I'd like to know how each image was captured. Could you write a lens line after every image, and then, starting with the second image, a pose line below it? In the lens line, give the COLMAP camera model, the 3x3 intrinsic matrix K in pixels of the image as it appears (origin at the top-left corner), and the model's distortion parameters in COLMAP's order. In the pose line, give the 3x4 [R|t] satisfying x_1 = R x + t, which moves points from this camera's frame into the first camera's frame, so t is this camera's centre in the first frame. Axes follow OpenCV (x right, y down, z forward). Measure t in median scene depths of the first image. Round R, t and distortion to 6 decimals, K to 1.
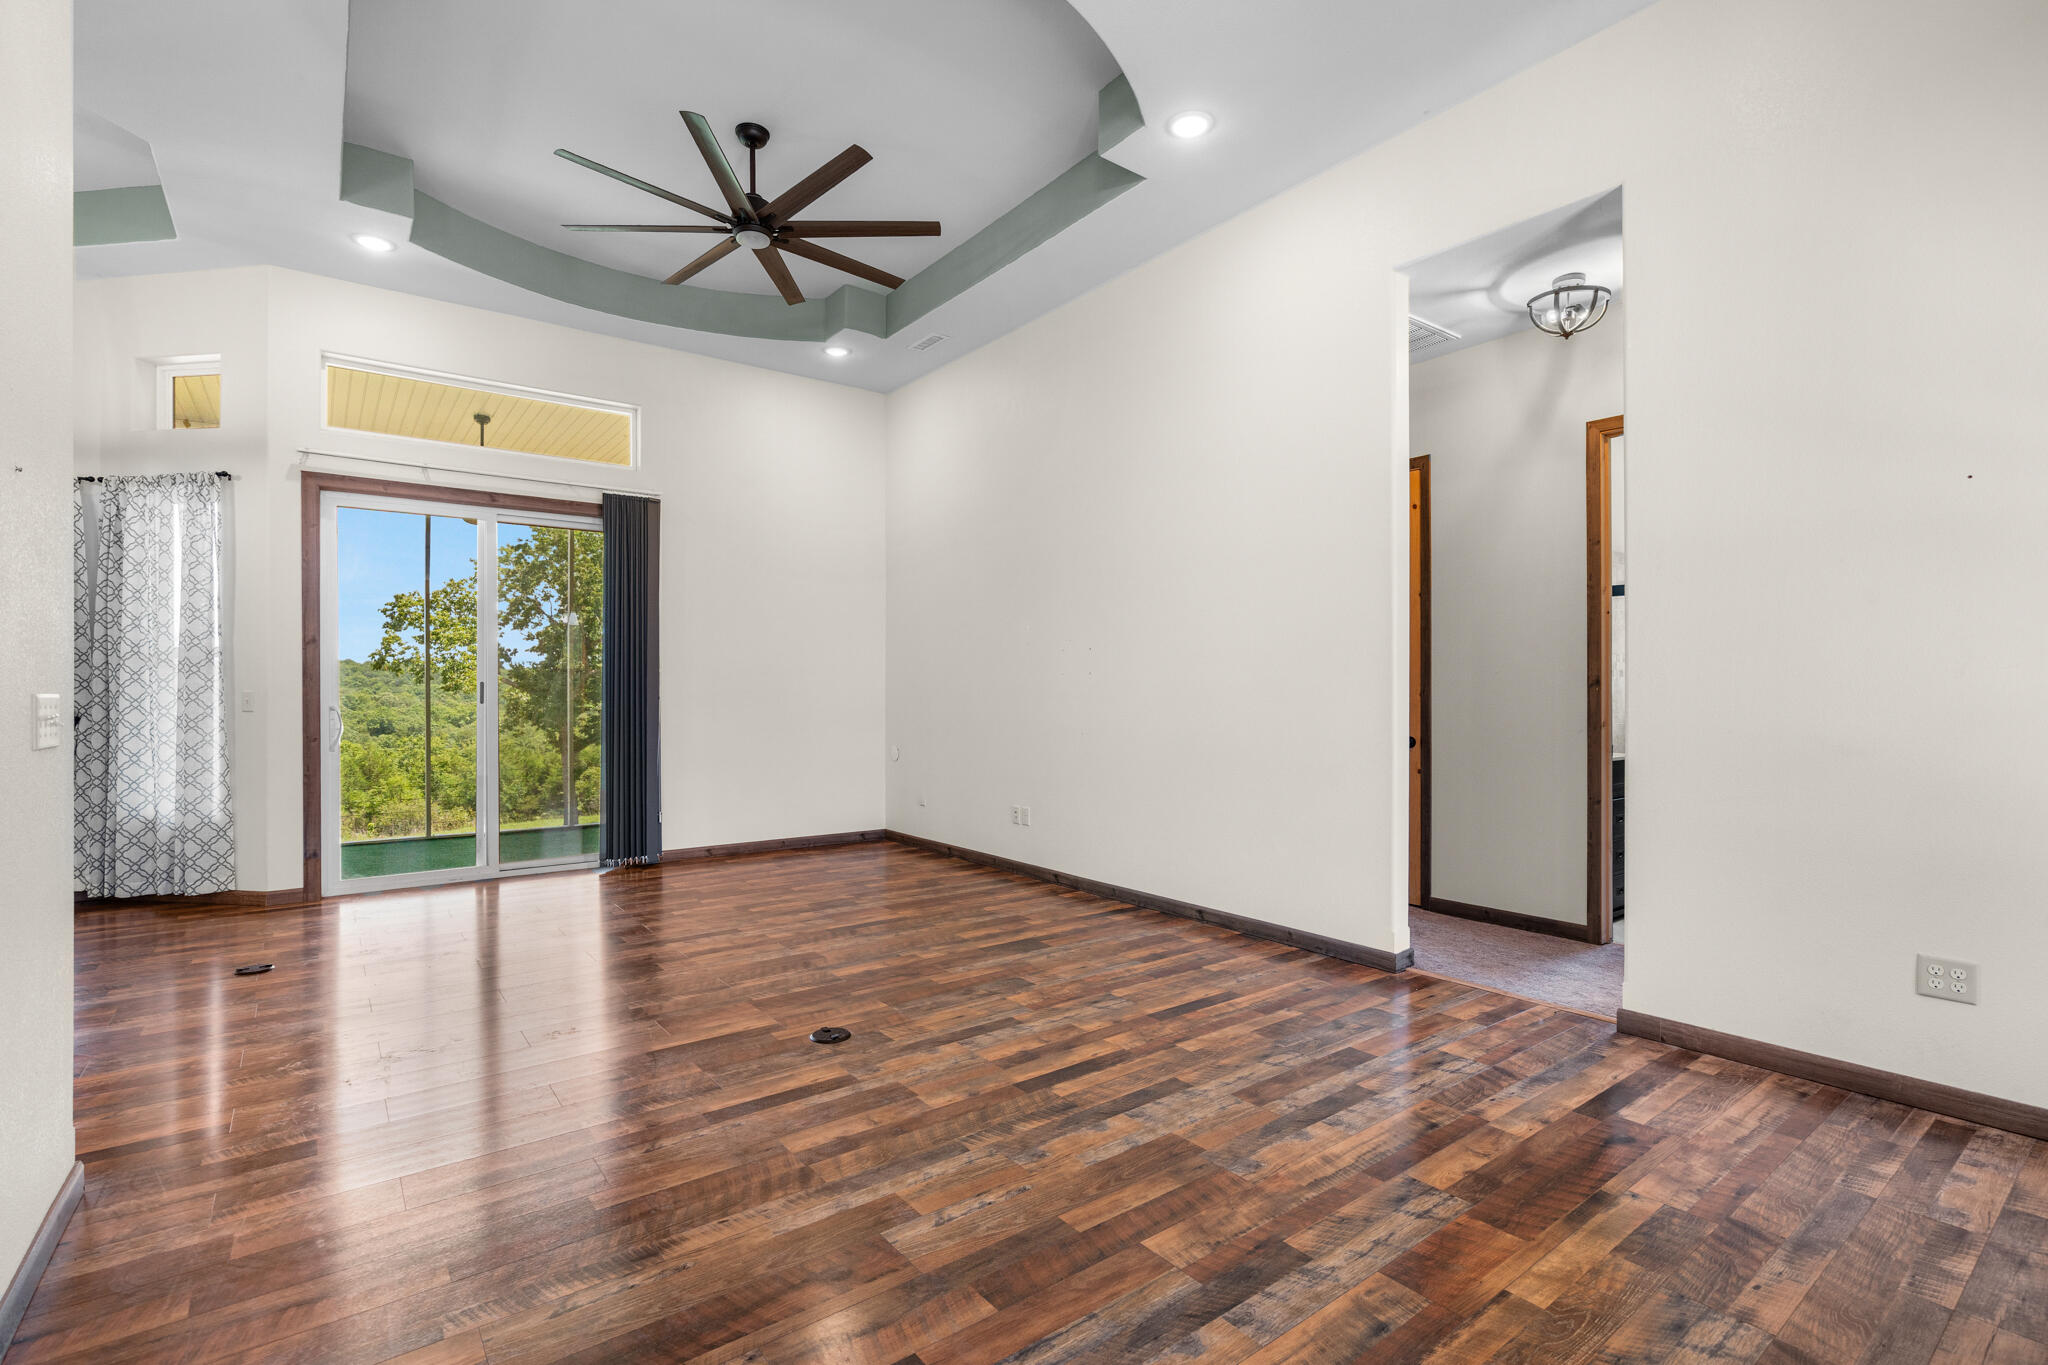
lens RADIAL K [[943.7, 0, 1034.4], [0, 943.7, 691.5], [0, 0, 1]] dist [-0.004909, 0.002273]
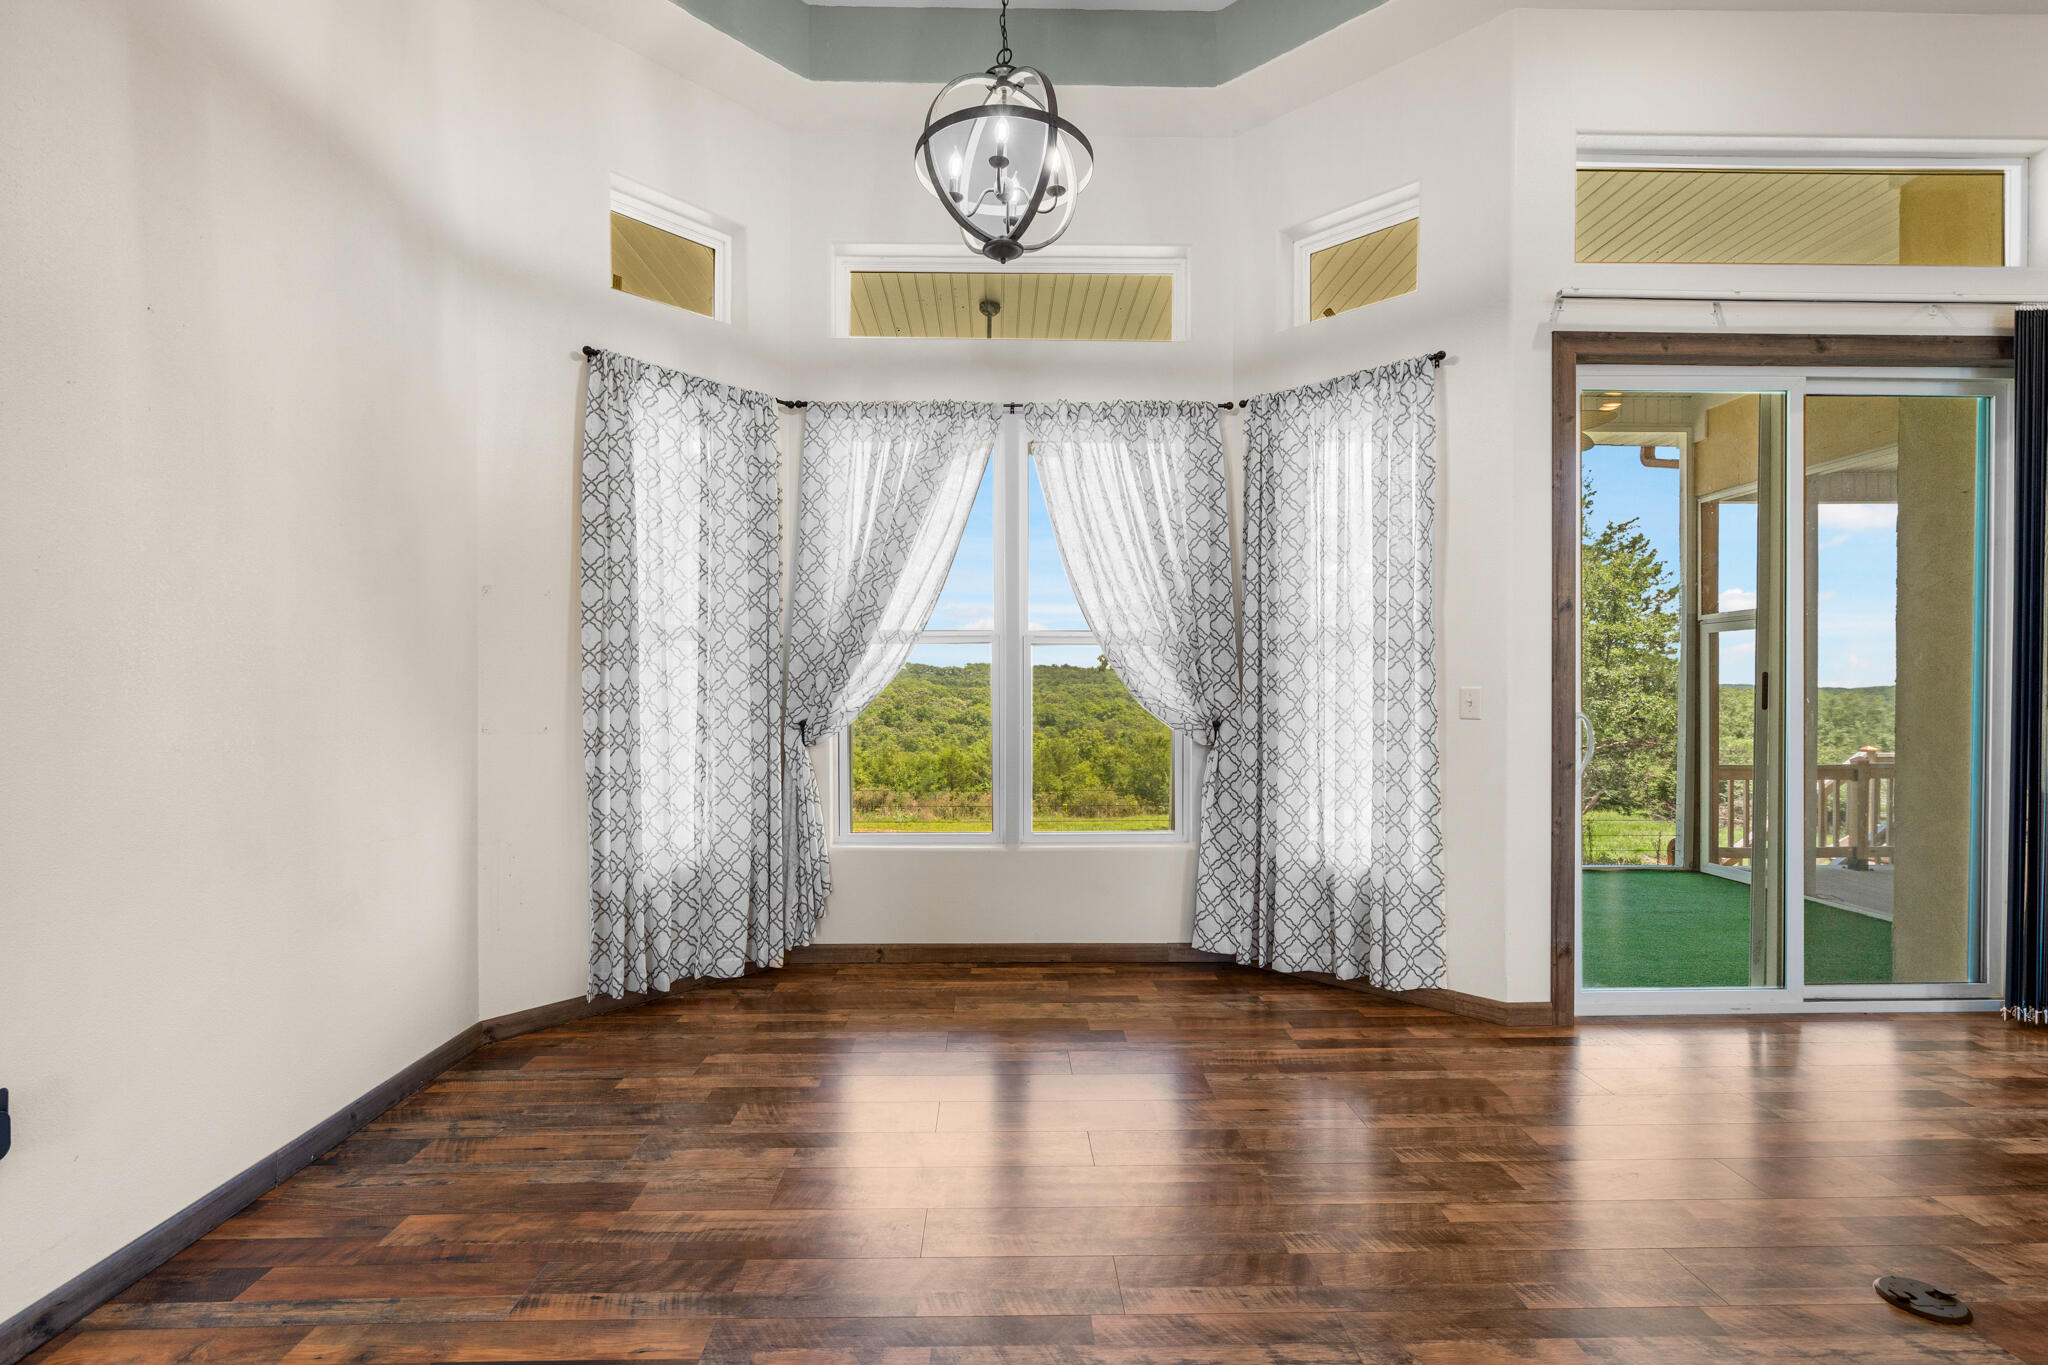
lens RADIAL K [[943.7, 0, 1020.2], [0, 943.7, 707.1], [0, 0, 1]] dist [-0.004909, 0.002273]
pose [[0.810393, 0.013140, -0.585739, -0.703082], [-0.003213, 0.999833, 0.017984, 0.002399], [0.585878, -0.012692, 0.810300, 0.291761]]
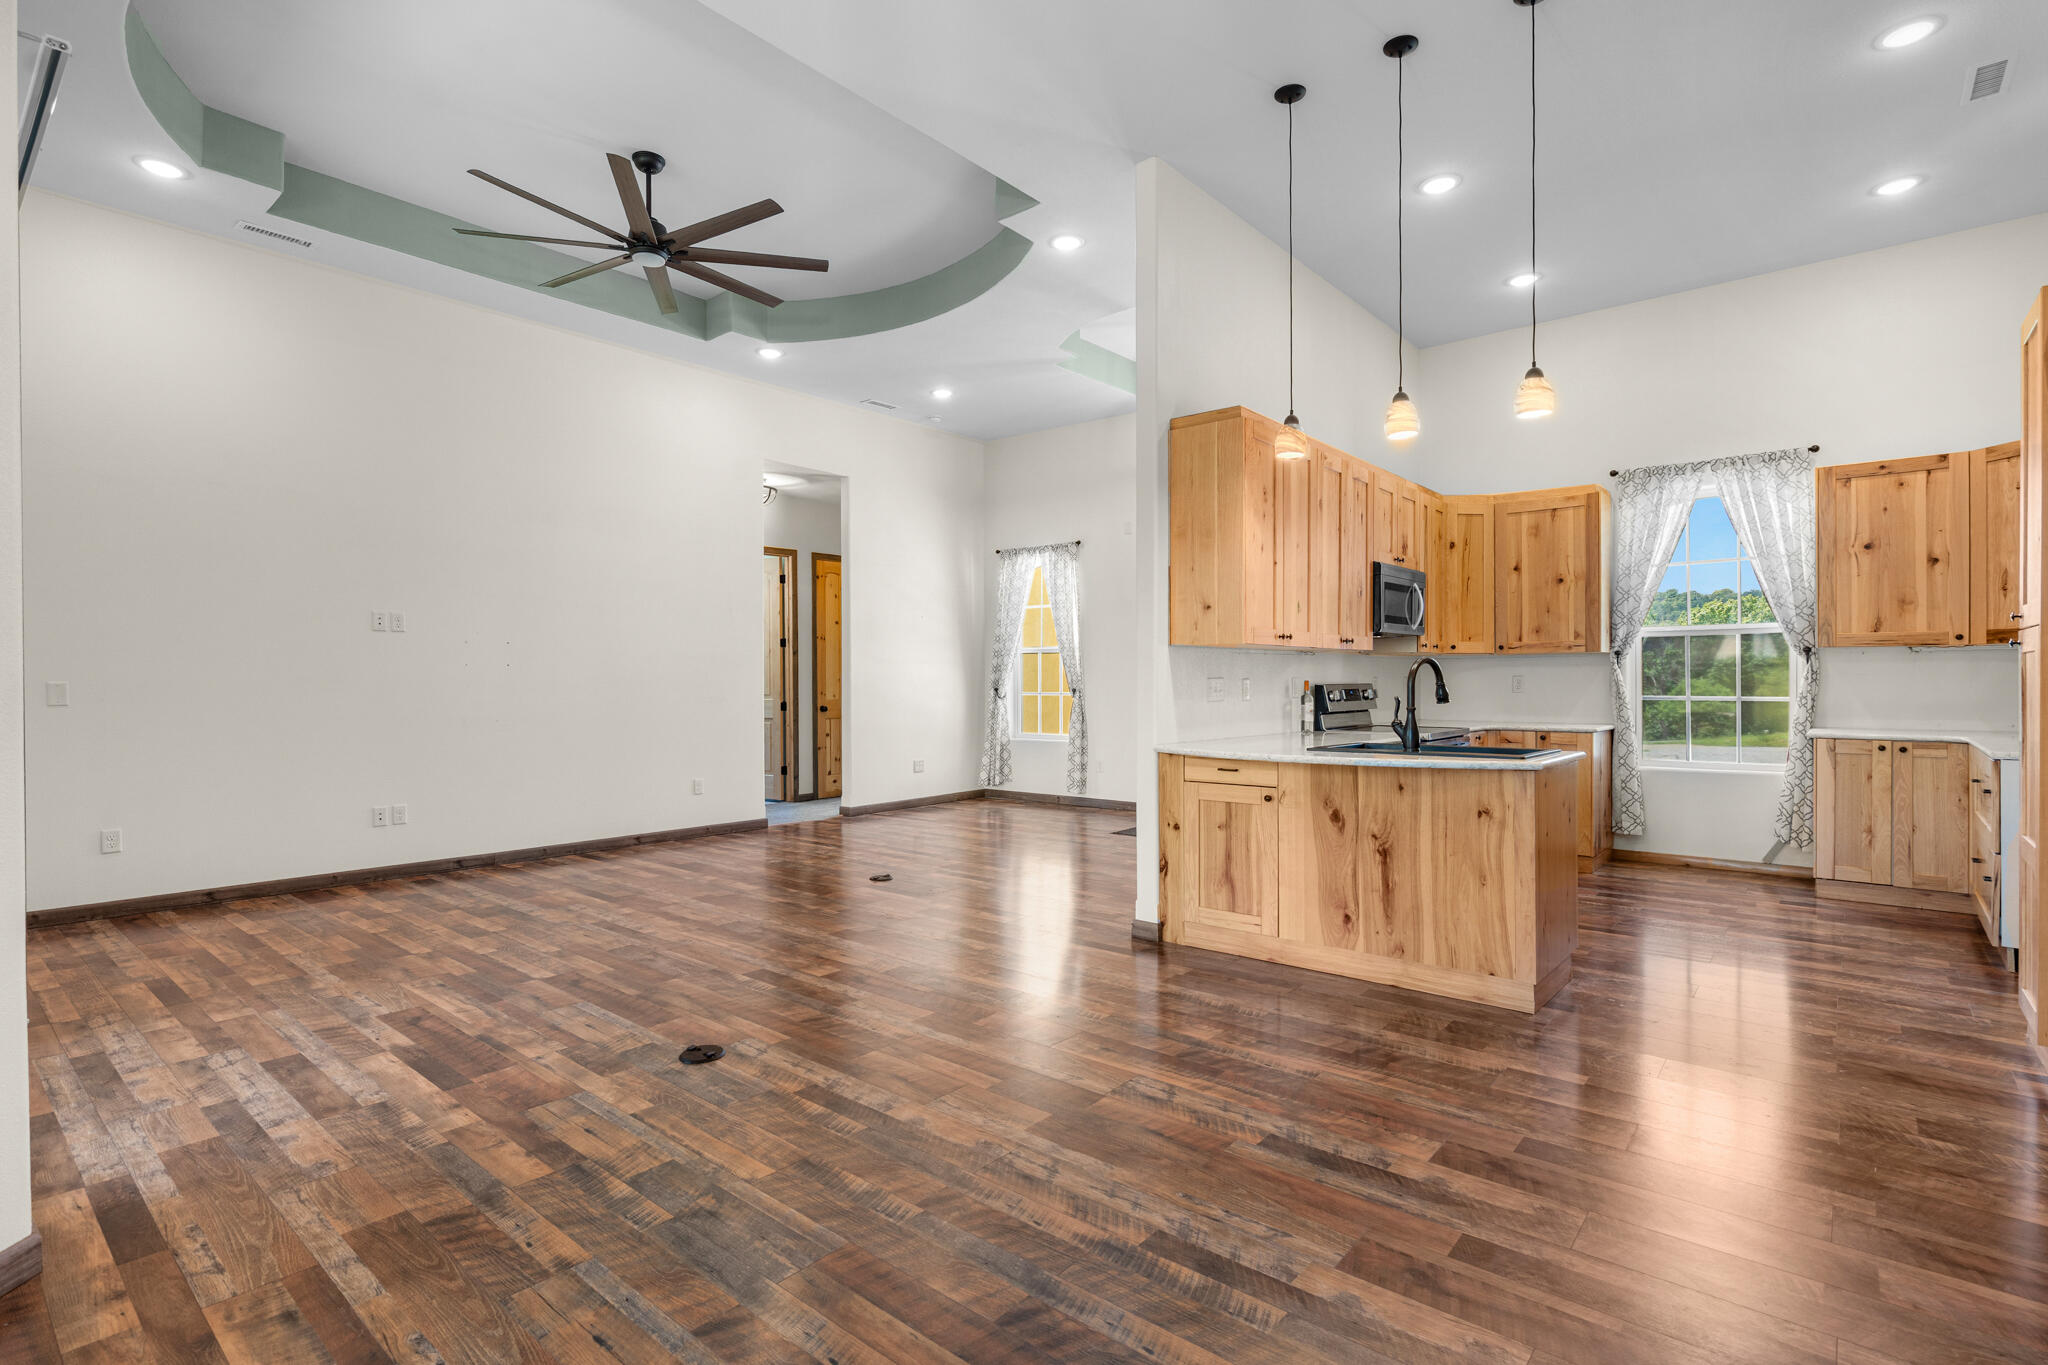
lens RADIAL K [[943.7, 0, 1021.5], [0, 943.7, 687.1], [0, 0, 1]] dist [-0.004909, 0.002273]
pose [[-0.206738, -0.005016, 0.978383, -1.226985], [0.005113, 0.999968, 0.006207, 0.003902], [-0.978383, 0.006285, -0.206706, 0.695564]]
